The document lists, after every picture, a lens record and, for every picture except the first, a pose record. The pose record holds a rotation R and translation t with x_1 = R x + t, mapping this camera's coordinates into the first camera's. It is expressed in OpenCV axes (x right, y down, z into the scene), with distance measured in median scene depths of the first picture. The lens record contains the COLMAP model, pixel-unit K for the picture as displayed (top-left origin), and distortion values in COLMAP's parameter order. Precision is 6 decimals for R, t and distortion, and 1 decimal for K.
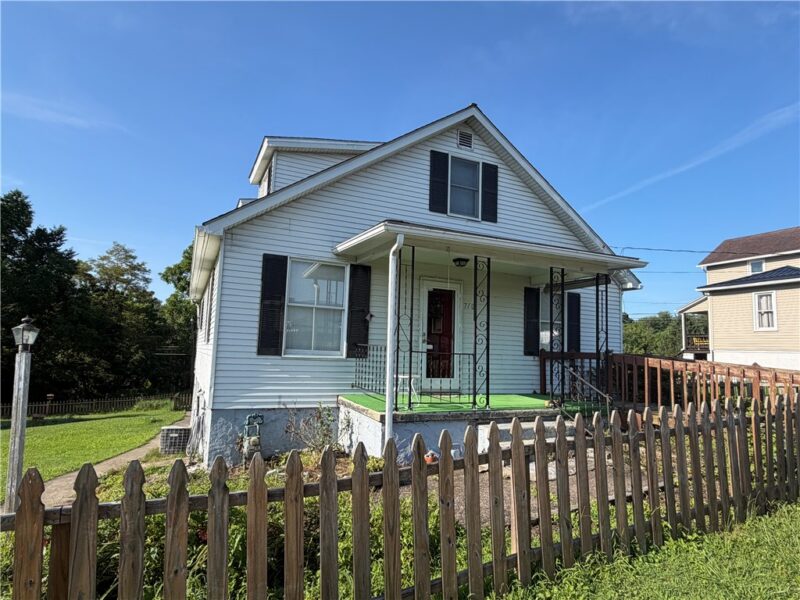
lens RADIAL K [[448.9, 0, 400.0], [0, 448.9, 300.0], [0, 0, 1]] dist [-0.000090, 0.016947]
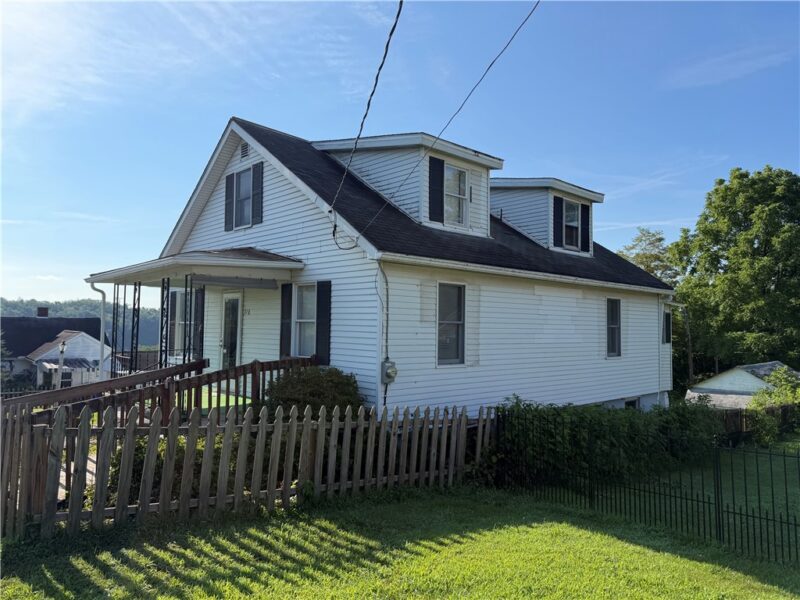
lens RADIAL K [[561.1, 0, 400.0], [0, 561.1, 300.0], [0, 0, 1]] dist [0.102422, -0.144323]
pose [[0.324276, -0.078375, -0.942710, 1.536435], [0.107276, 0.993180, -0.045670, 0.085345], [0.939860, -0.086320, 0.330472, 0.920159]]
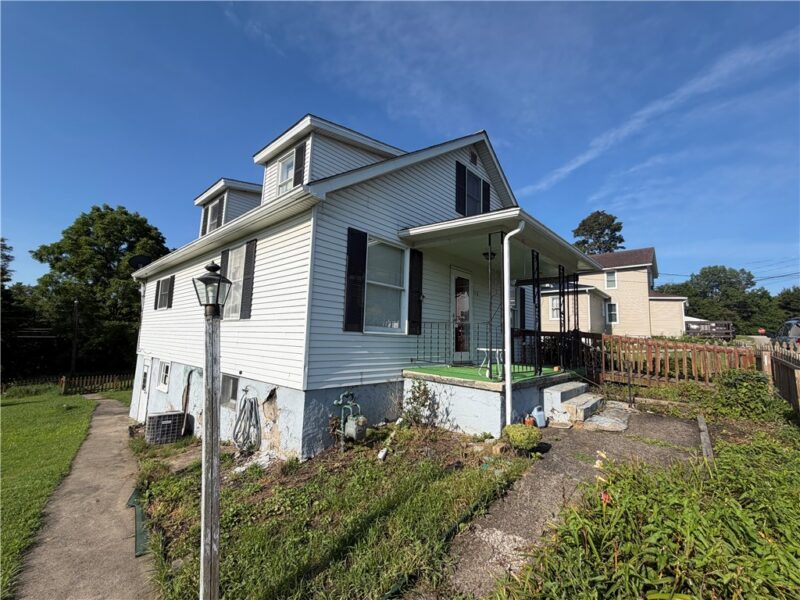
lens RADIAL K [[330.8, 0, 400.0], [0, 330.8, 300.0], [0, 0, 1]] dist [0.000596, -0.000018]
pose [[0.919957, 0.039515, 0.390023, -0.399343], [-0.043233, 0.999065, 0.000756, 0.041127], [-0.389628, -0.017557, 0.920805, 0.247515]]
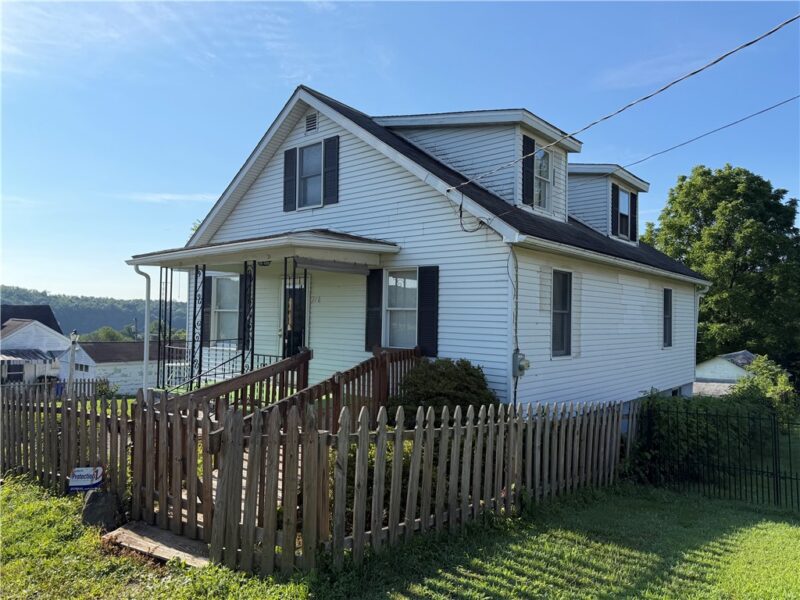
lens RADIAL K [[561.1, 0, 400.0], [0, 561.1, 300.0], [0, 0, 1]] dist [0.102422, -0.144323]
pose [[0.425381, -0.059395, -0.903063, 1.346295], [0.102641, 0.994572, -0.017065, 0.055247], [0.899175, -0.085432, 0.429169, 0.656324]]
